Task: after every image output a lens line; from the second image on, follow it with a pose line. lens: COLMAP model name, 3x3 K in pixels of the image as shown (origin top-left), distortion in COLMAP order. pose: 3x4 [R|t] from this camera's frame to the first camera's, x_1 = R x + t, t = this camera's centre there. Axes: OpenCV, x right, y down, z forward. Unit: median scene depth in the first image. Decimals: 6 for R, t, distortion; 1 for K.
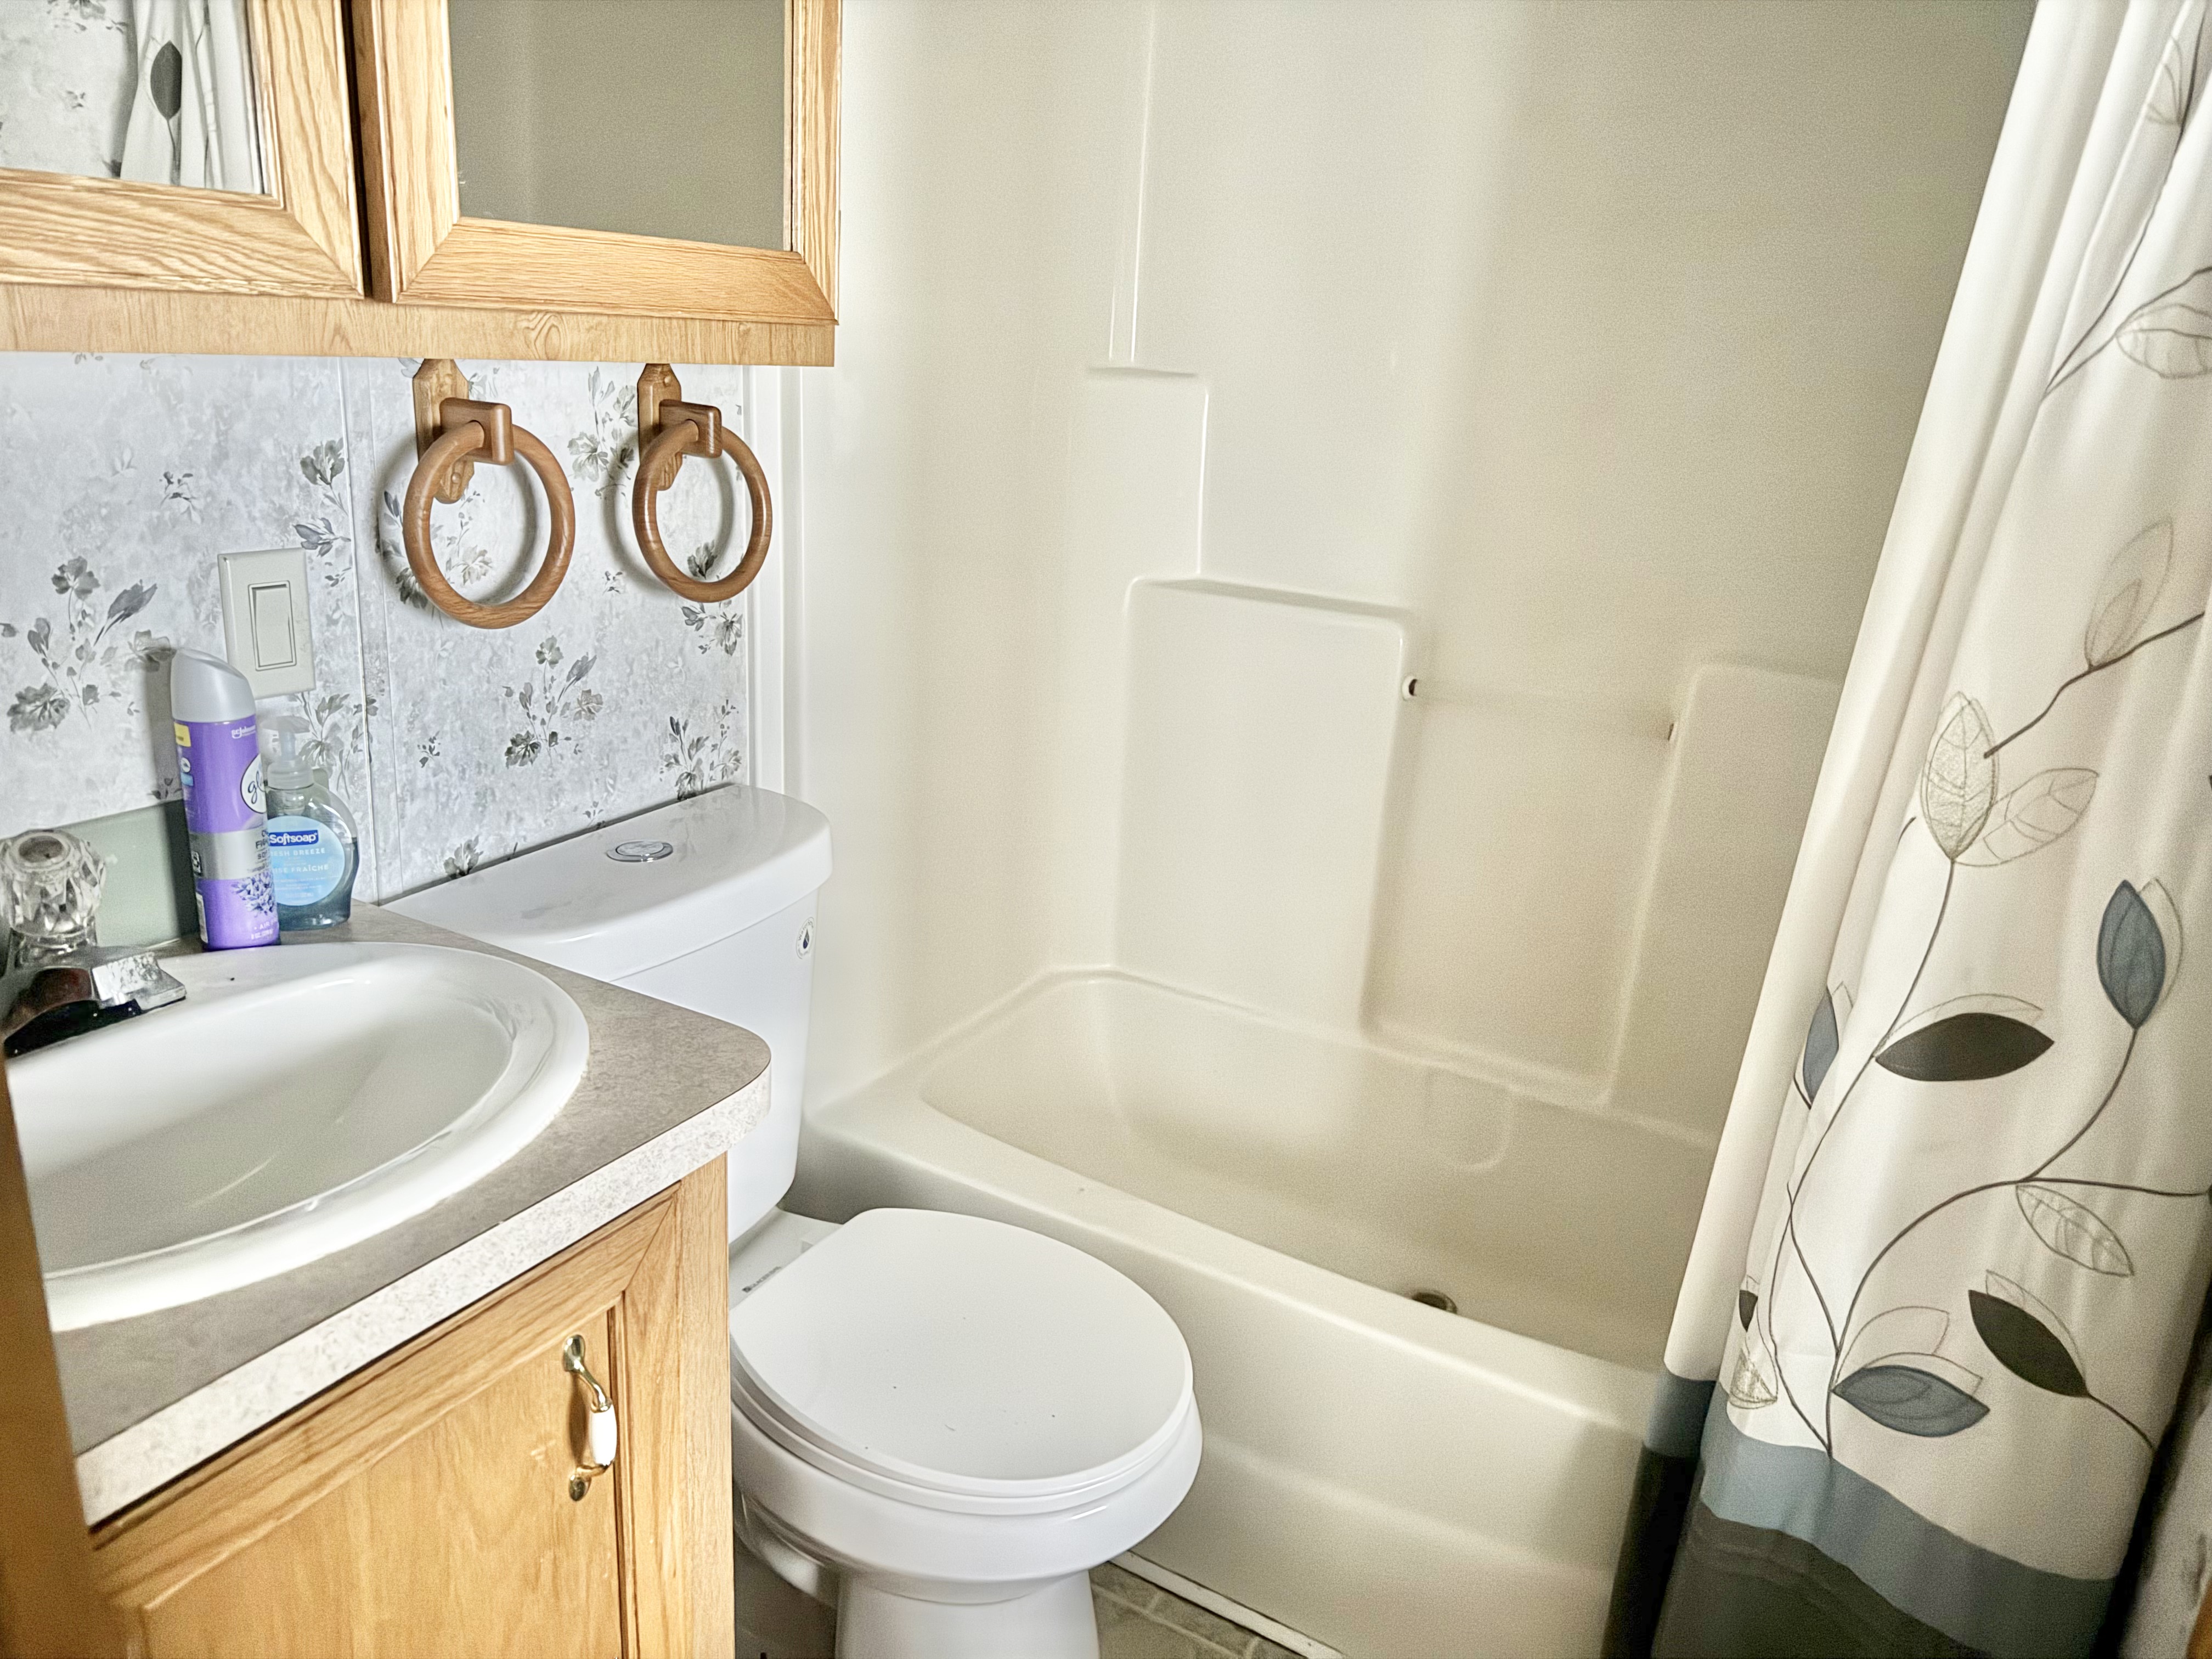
lens RADIAL K [[1557.8, 0, 1127.9], [0, 1557.8, 833.1], [0, 0, 1]] dist [0.044888, -0.058404]
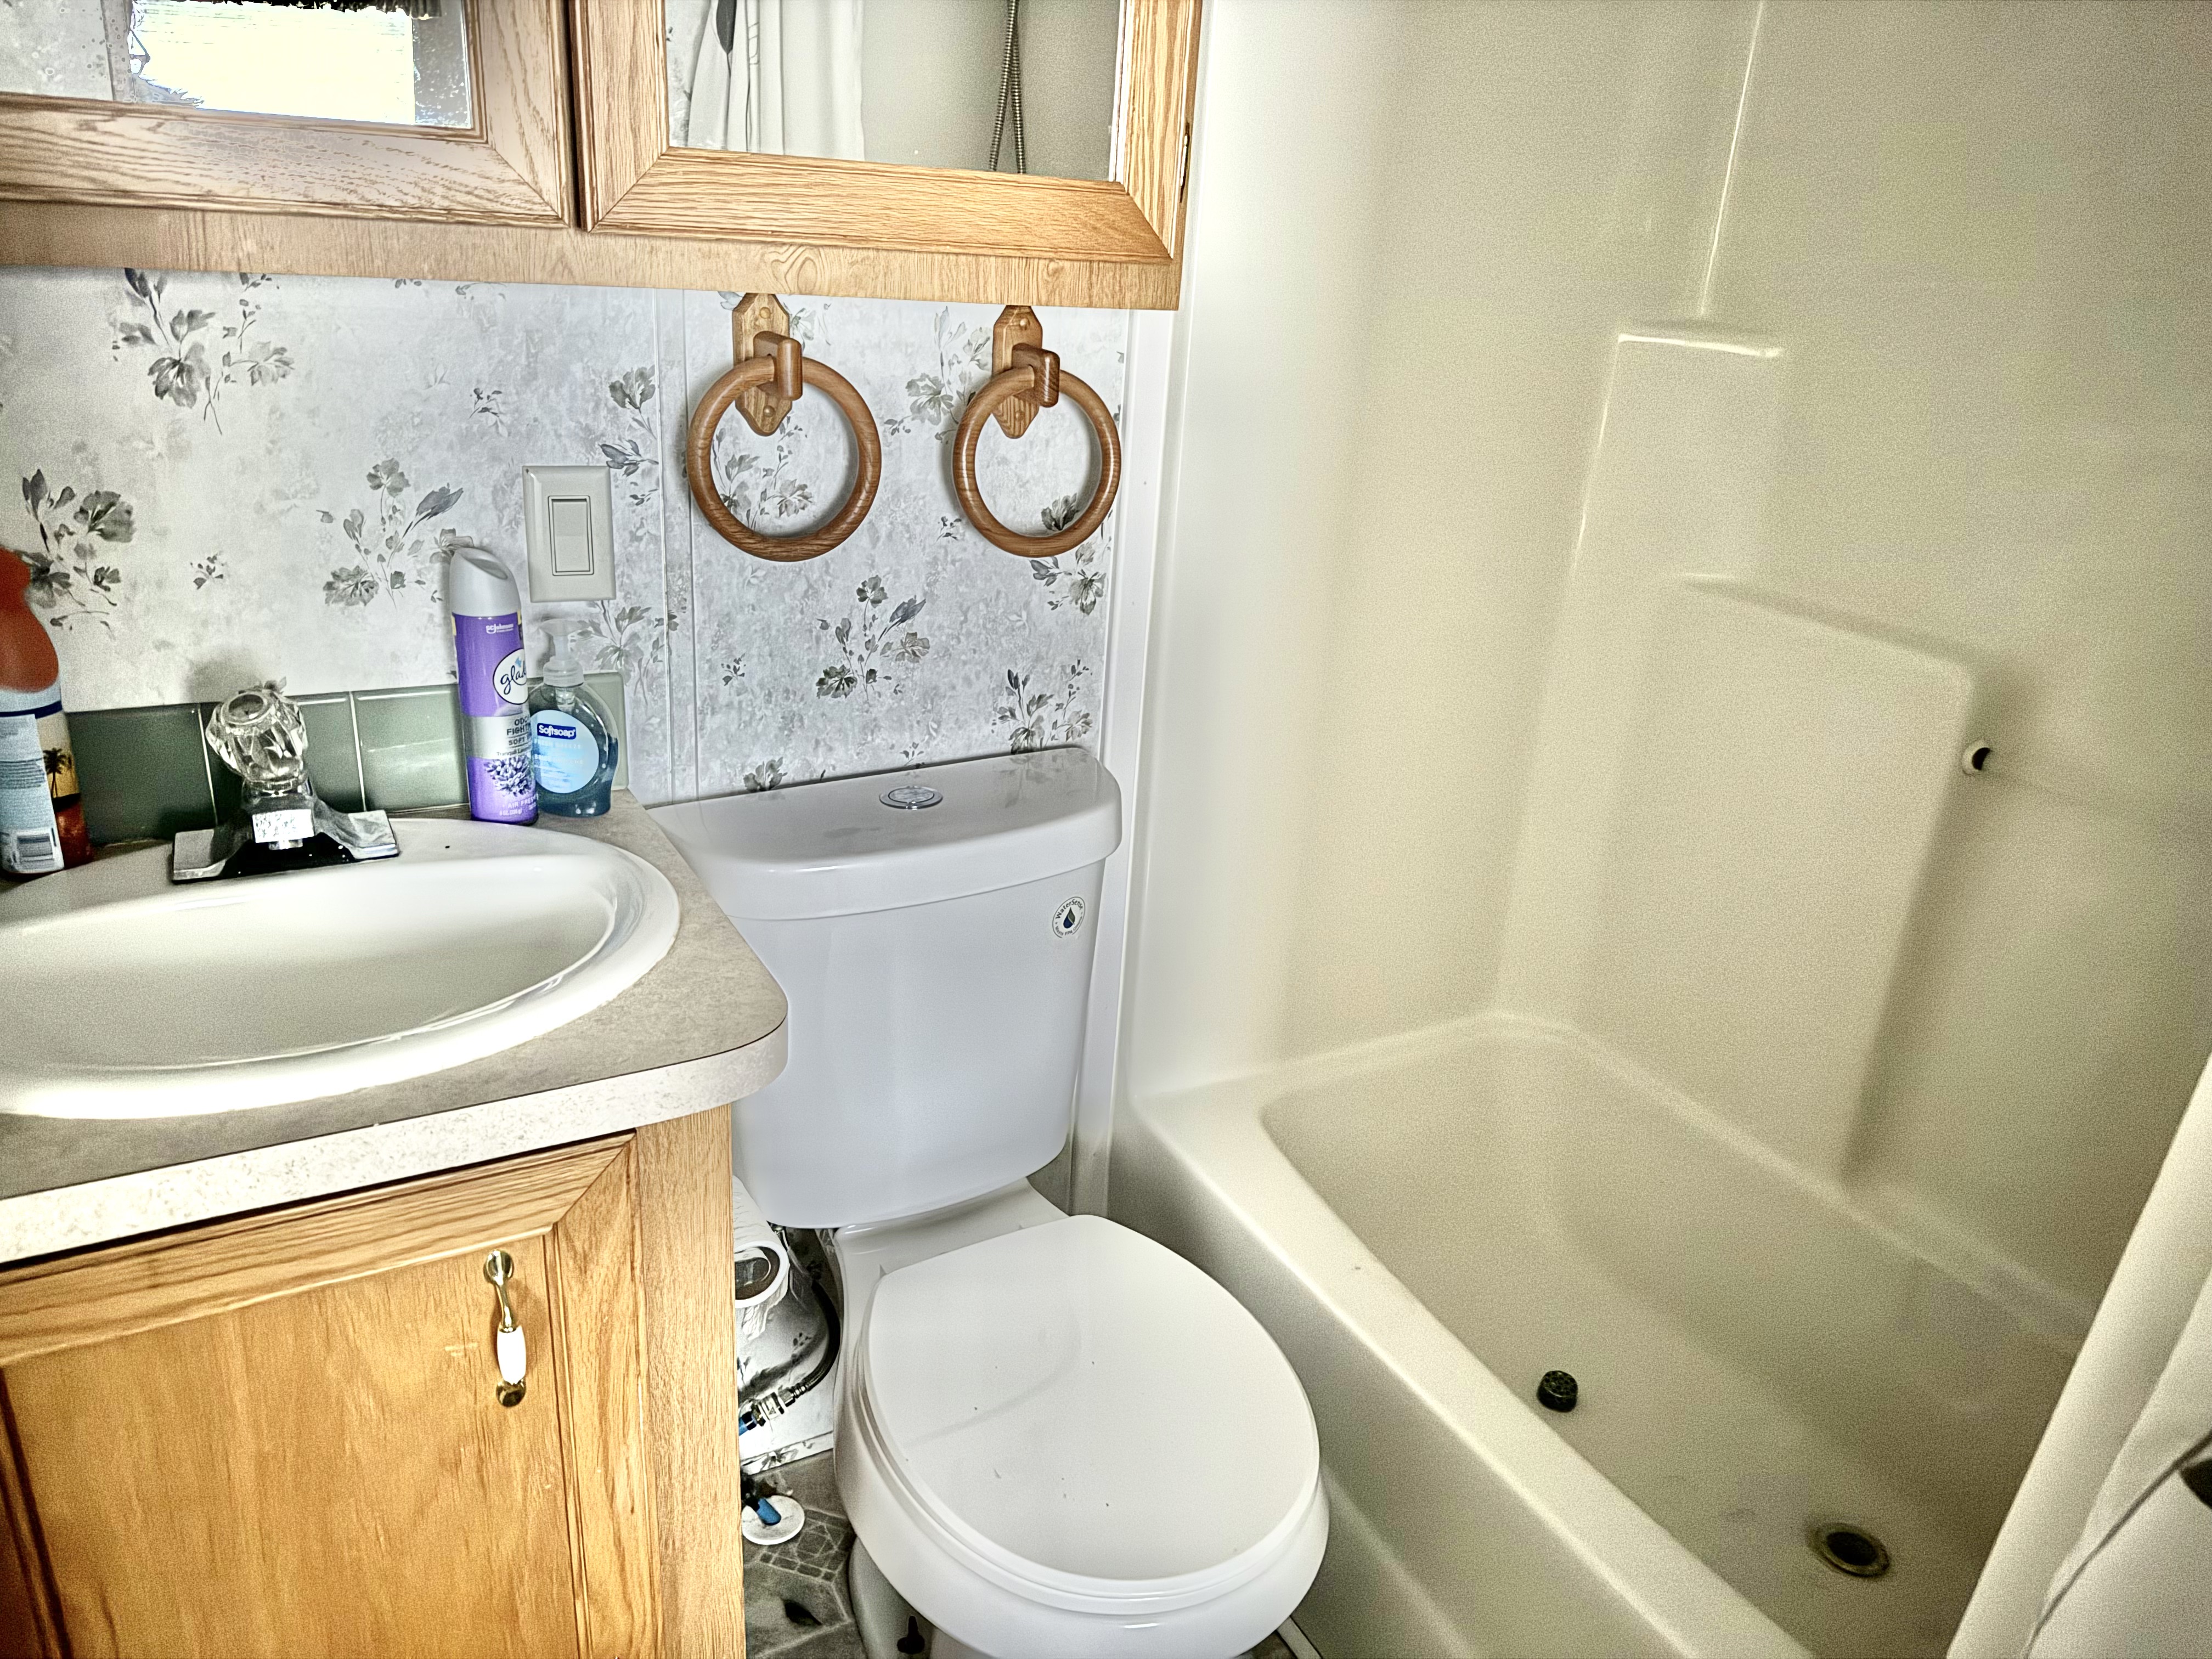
lens RADIAL K [[1557.8, 0, 1120.9], [0, 1557.8, 840.7], [0, 0, 1]] dist [0.044888, -0.058404]
pose [[0.855127, 0.183236, -0.484956, 0.324510], [-0.170912, 0.982799, 0.069971, -0.060924], [0.489436, 0.023051, 0.871735, 0.224780]]
